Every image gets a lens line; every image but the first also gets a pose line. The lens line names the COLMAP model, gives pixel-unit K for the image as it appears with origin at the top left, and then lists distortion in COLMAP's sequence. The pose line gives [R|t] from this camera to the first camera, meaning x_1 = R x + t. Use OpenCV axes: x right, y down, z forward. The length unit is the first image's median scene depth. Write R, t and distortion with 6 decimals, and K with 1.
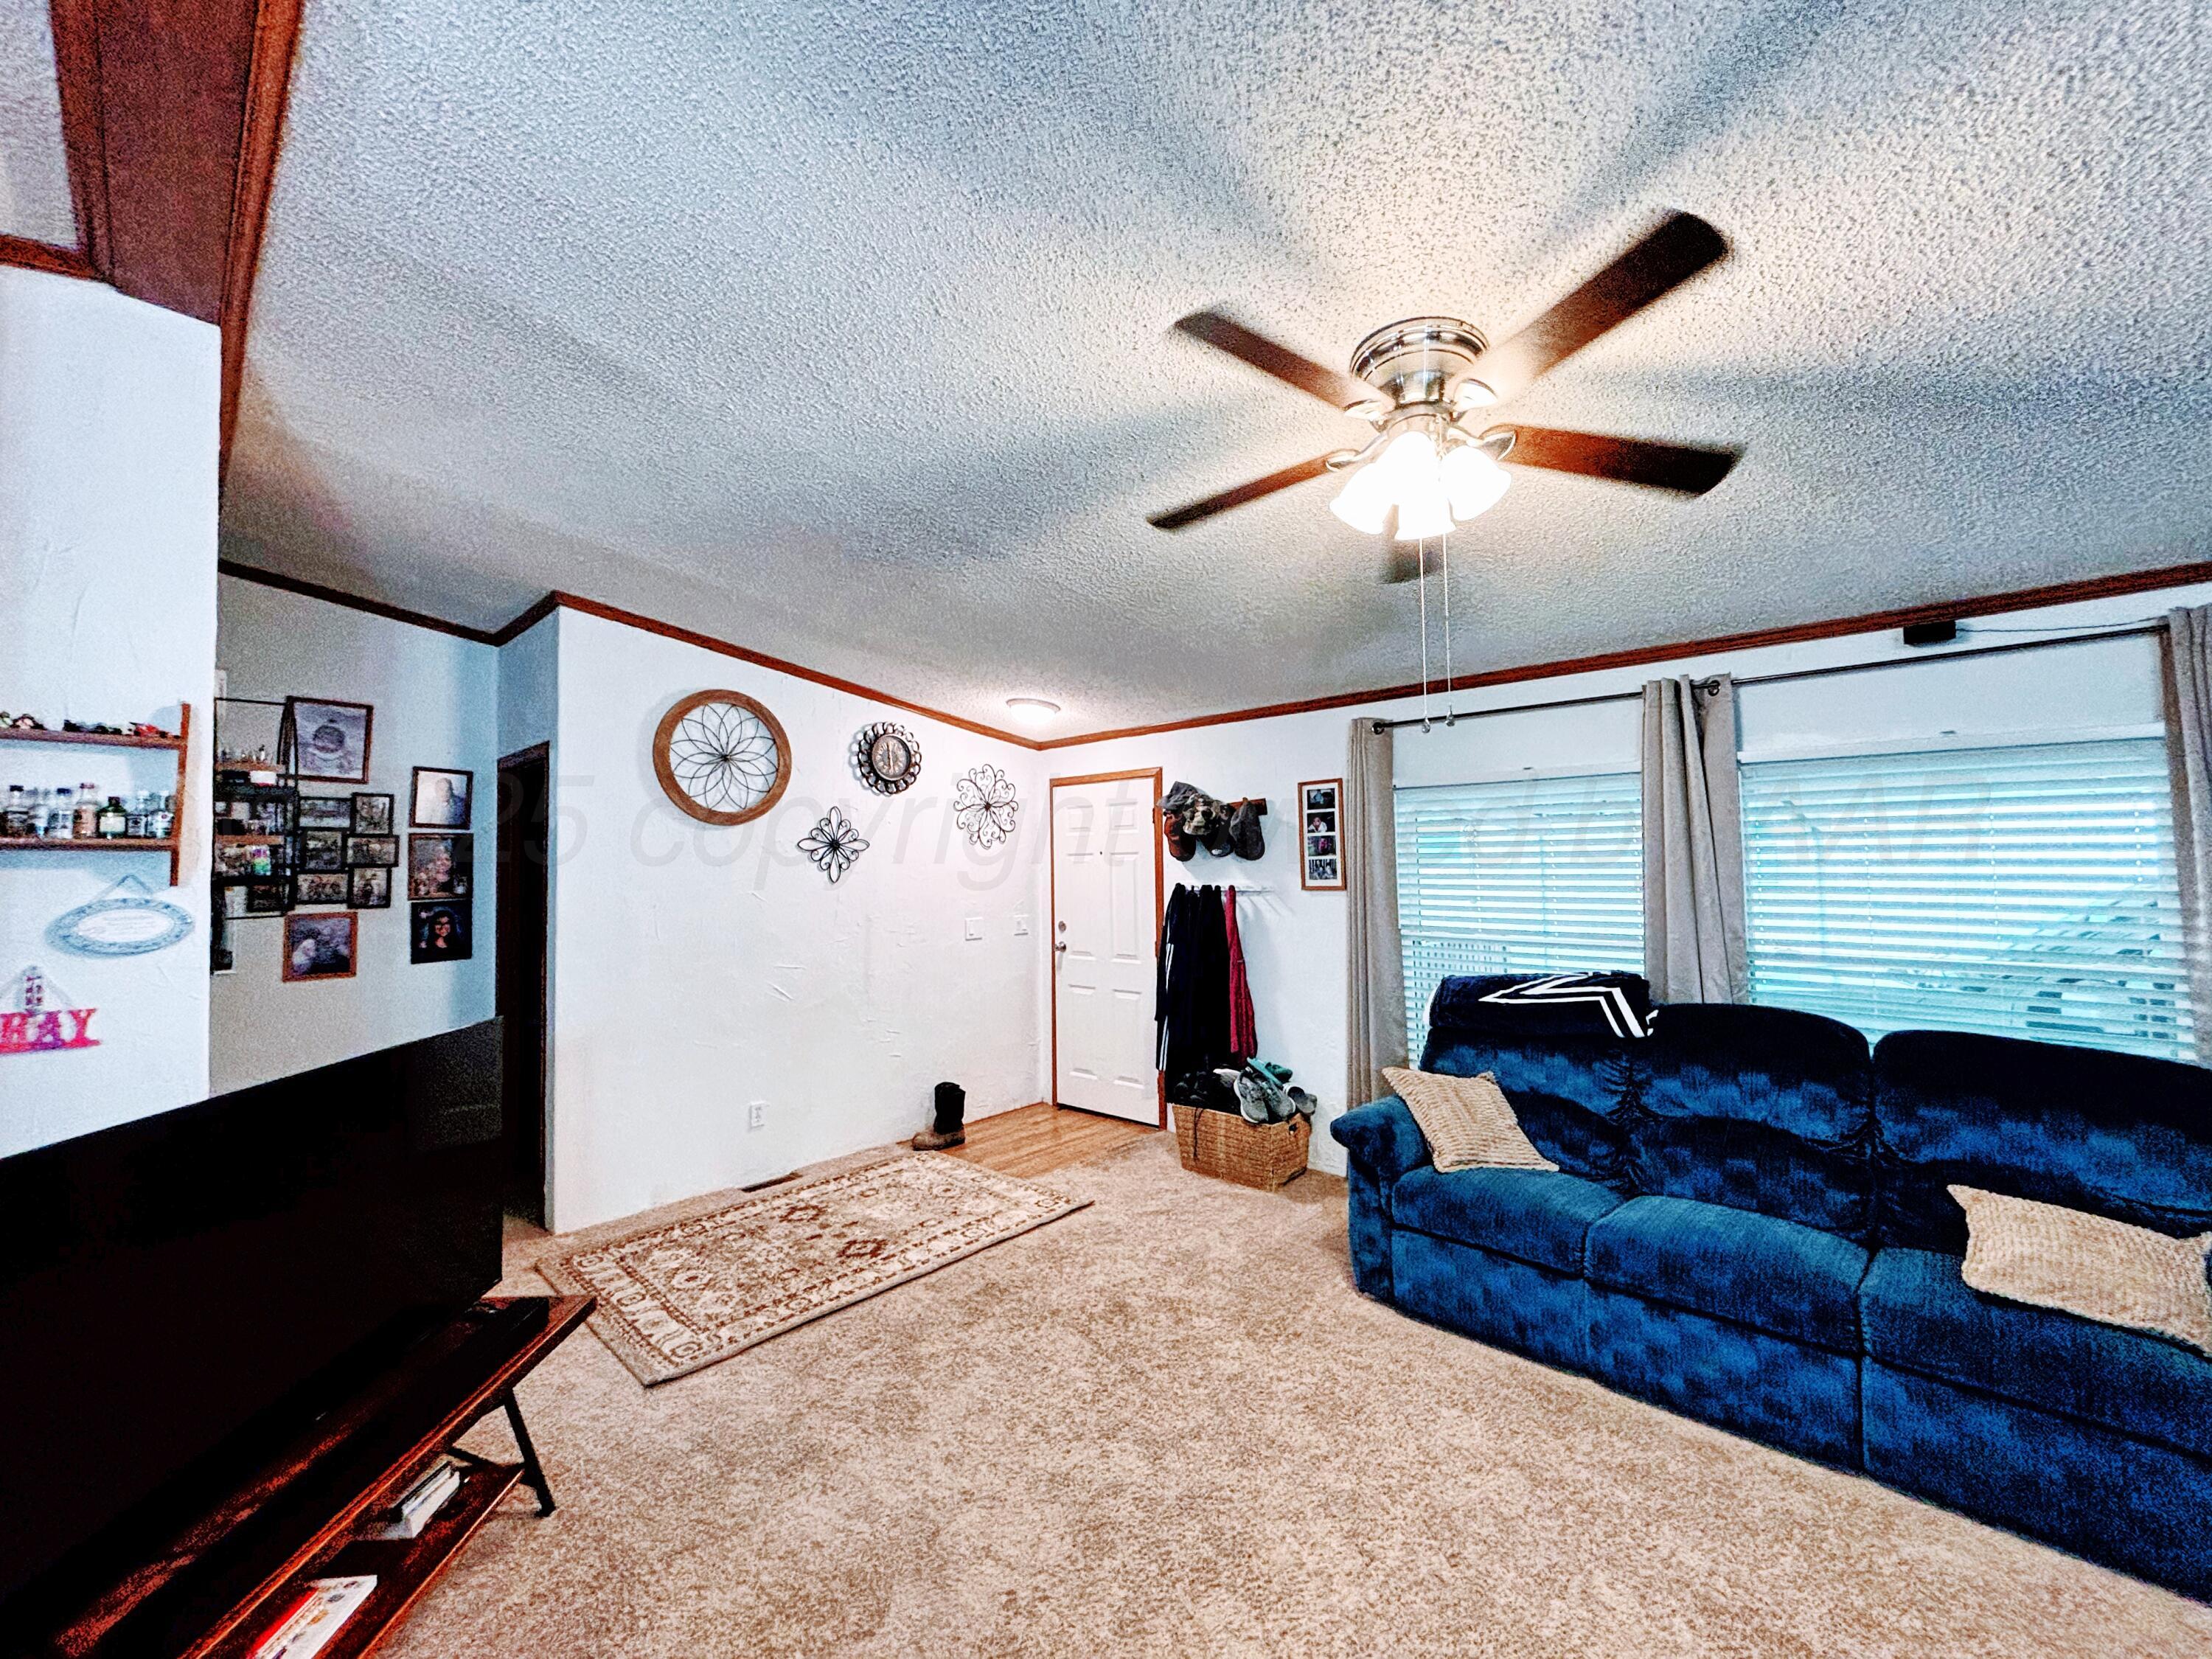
lens RADIAL K [[872.5, 0, 1098.3], [0, 872.5, 826.3], [0, 0, 1]] dist [0.003433, 0.000193]
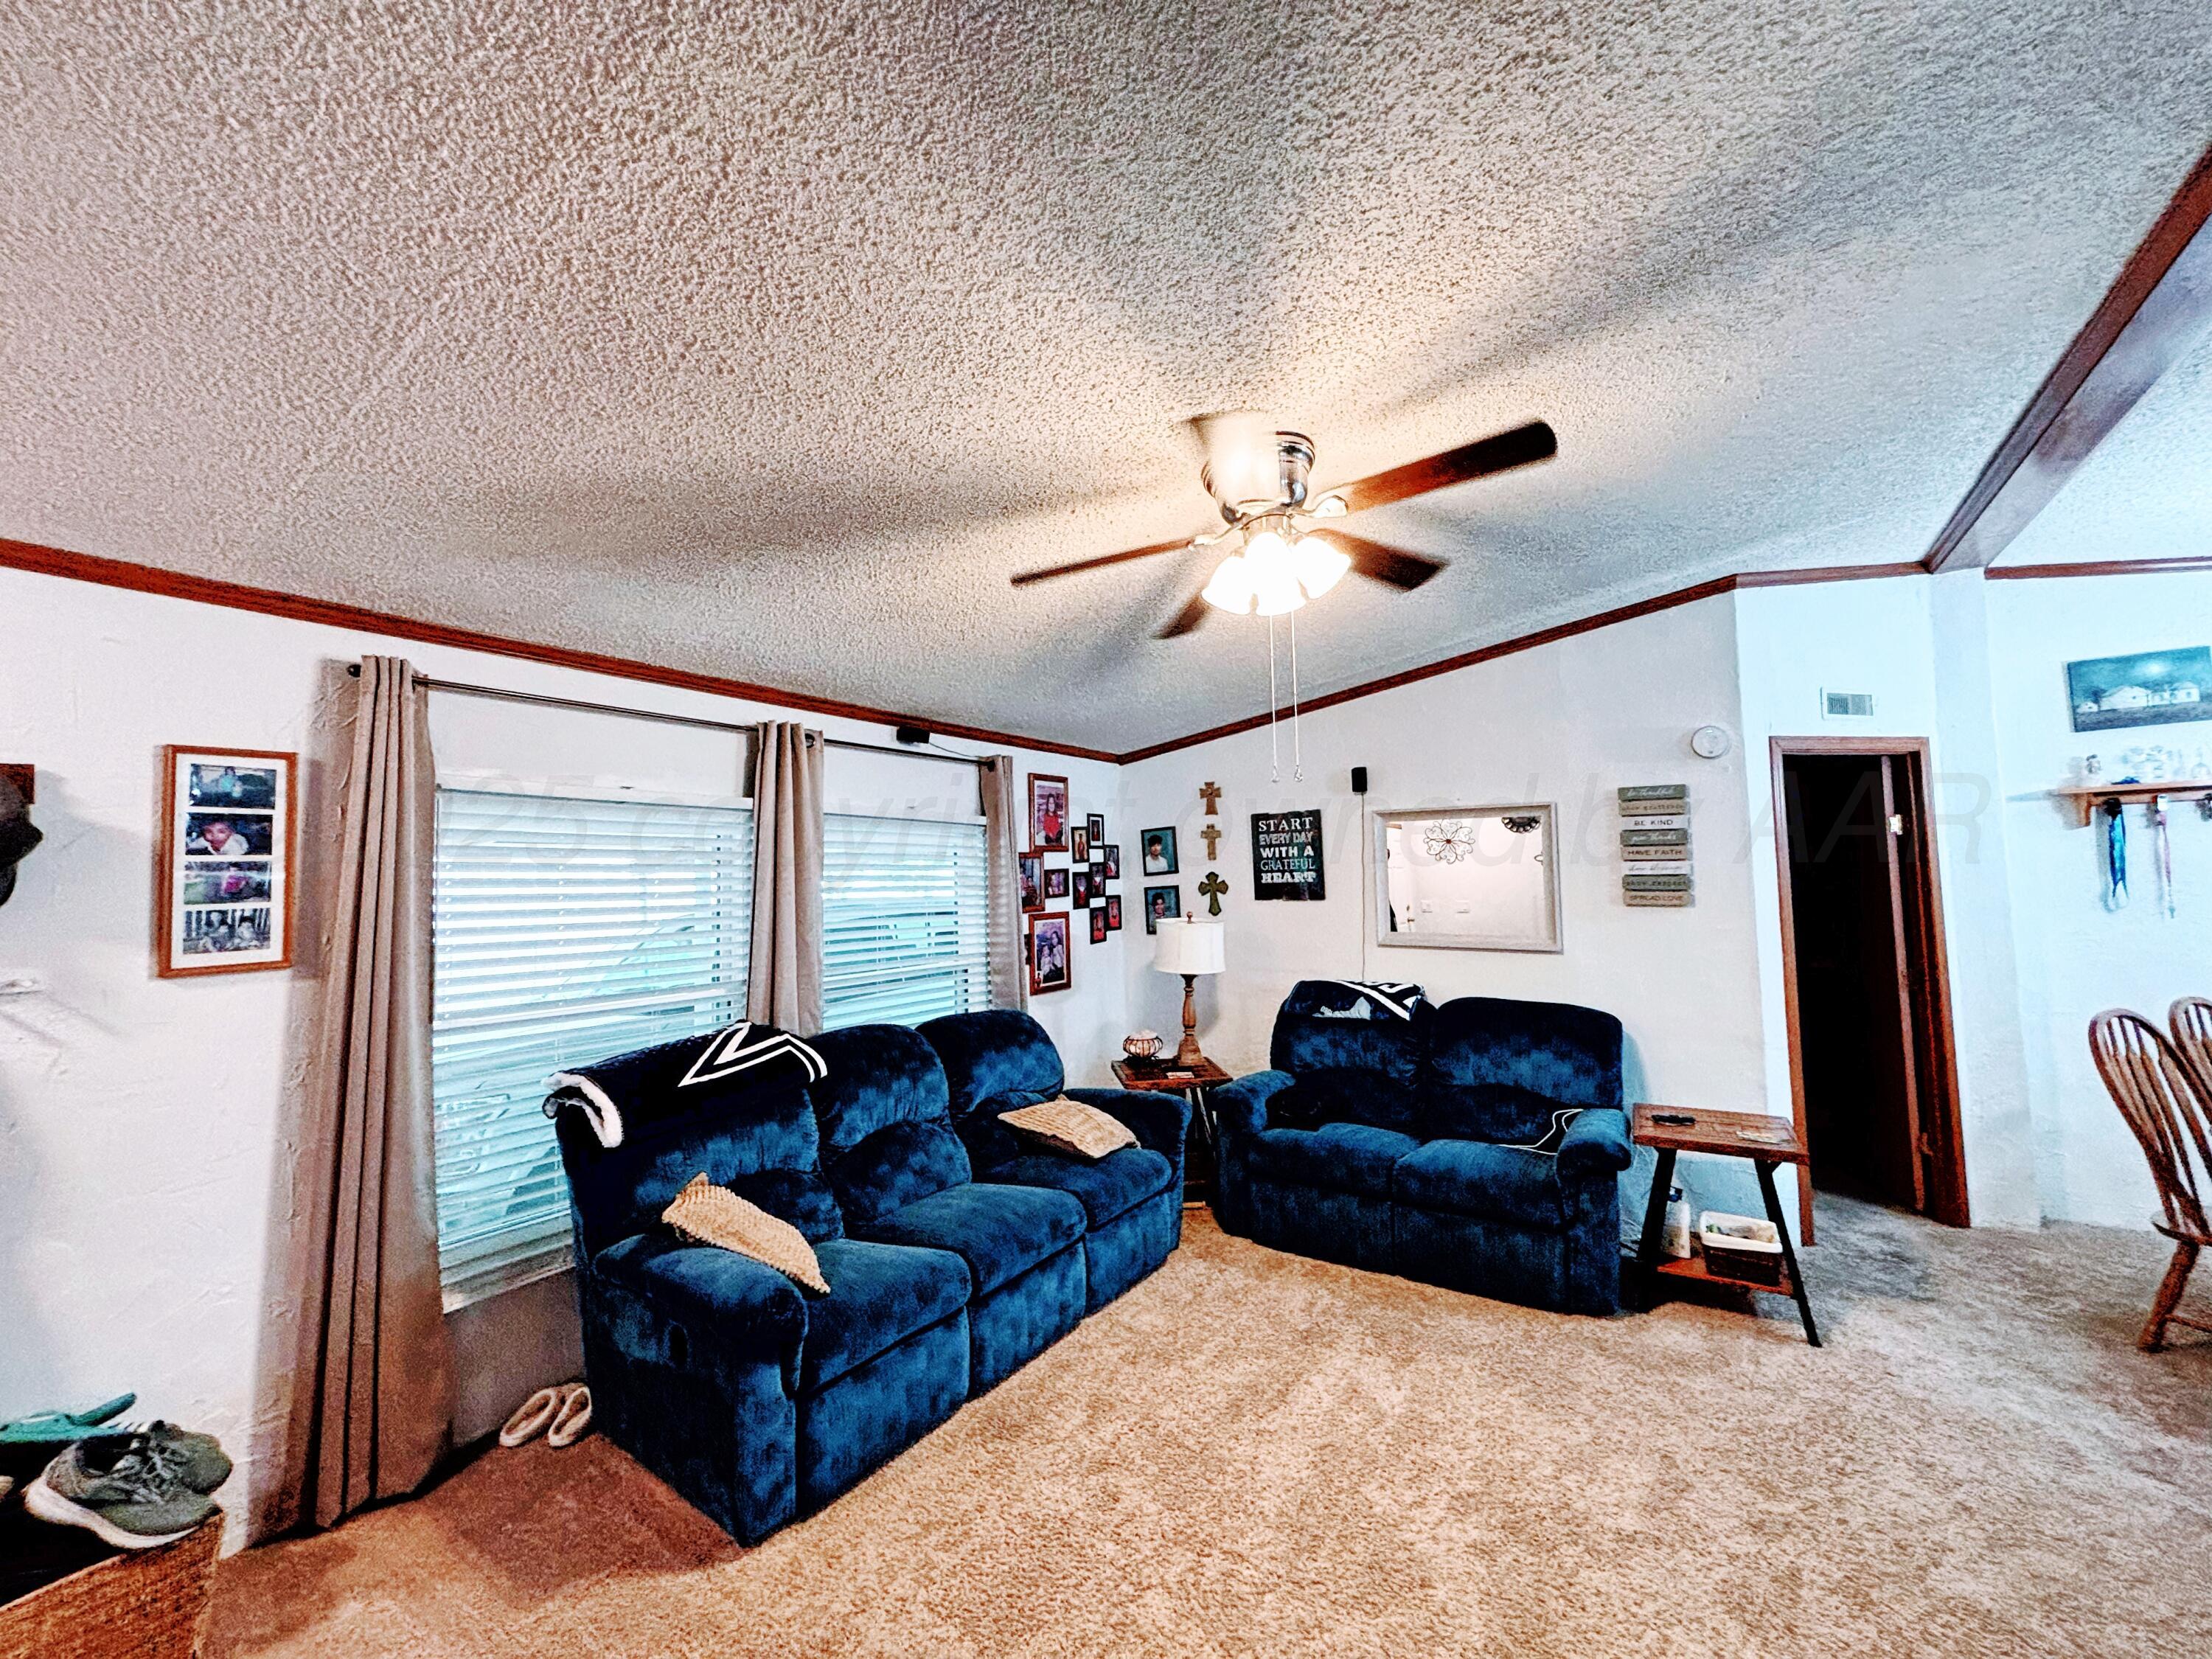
lens RADIAL K [[872.5, 0, 1099.7], [0, 872.5, 824.0], [0, 0, 1]] dist [0.003433, 0.000193]
pose [[-0.150112, 0.068328, 0.986305, -0.313652], [-0.033738, 0.996674, -0.074181, 0.009716], [-0.988093, -0.044411, -0.147307, 0.595987]]
